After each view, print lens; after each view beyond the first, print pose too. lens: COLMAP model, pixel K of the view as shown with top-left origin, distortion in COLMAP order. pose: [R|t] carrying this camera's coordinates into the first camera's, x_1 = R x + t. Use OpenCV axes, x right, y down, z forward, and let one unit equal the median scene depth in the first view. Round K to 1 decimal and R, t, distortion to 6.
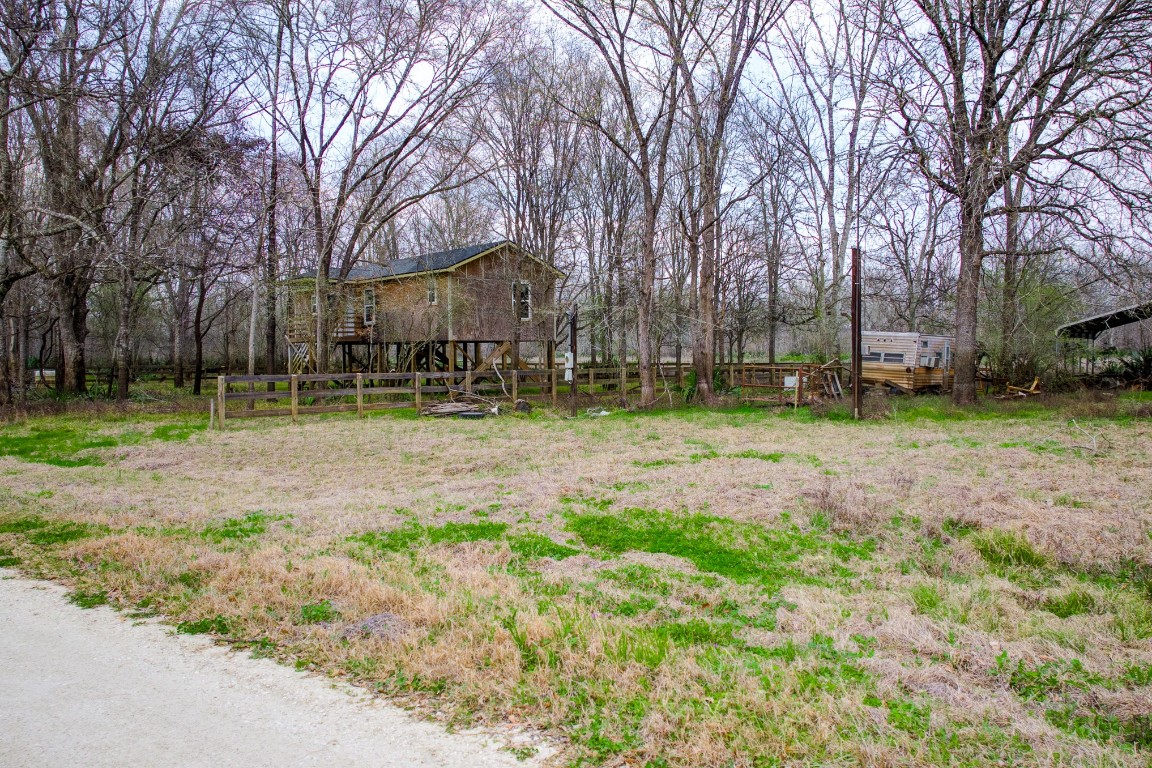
lens RADIAL K [[934.6, 0, 575.4], [0, 934.6, 380.9], [0, 0, 1]] dist [0.036998, -0.028202]
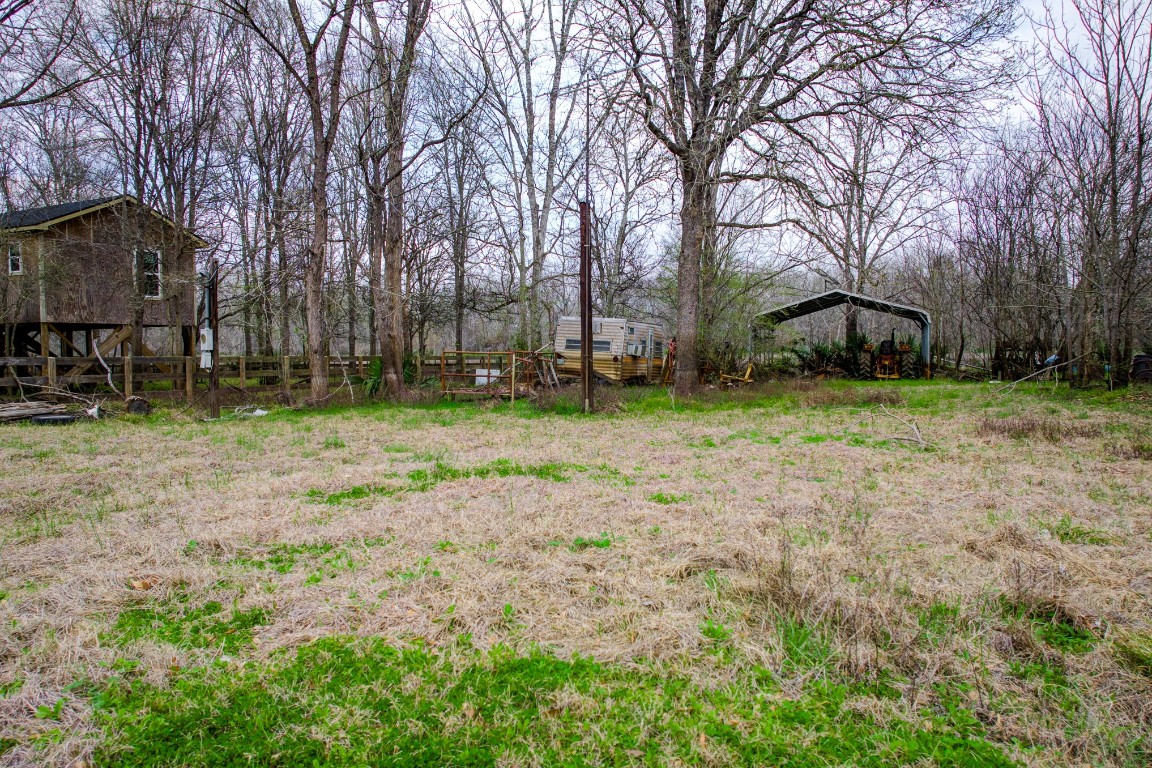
lens RADIAL K [[934.6, 0, 576.3], [0, 934.6, 384.9], [0, 0, 1]] dist [0.036998, -0.028202]
pose [[0.938754, -0.010938, 0.344415, 0.008927], [0.009912, 0.999940, 0.004739, 0.009935], [-0.344446, -0.001035, 0.938806, 0.186954]]
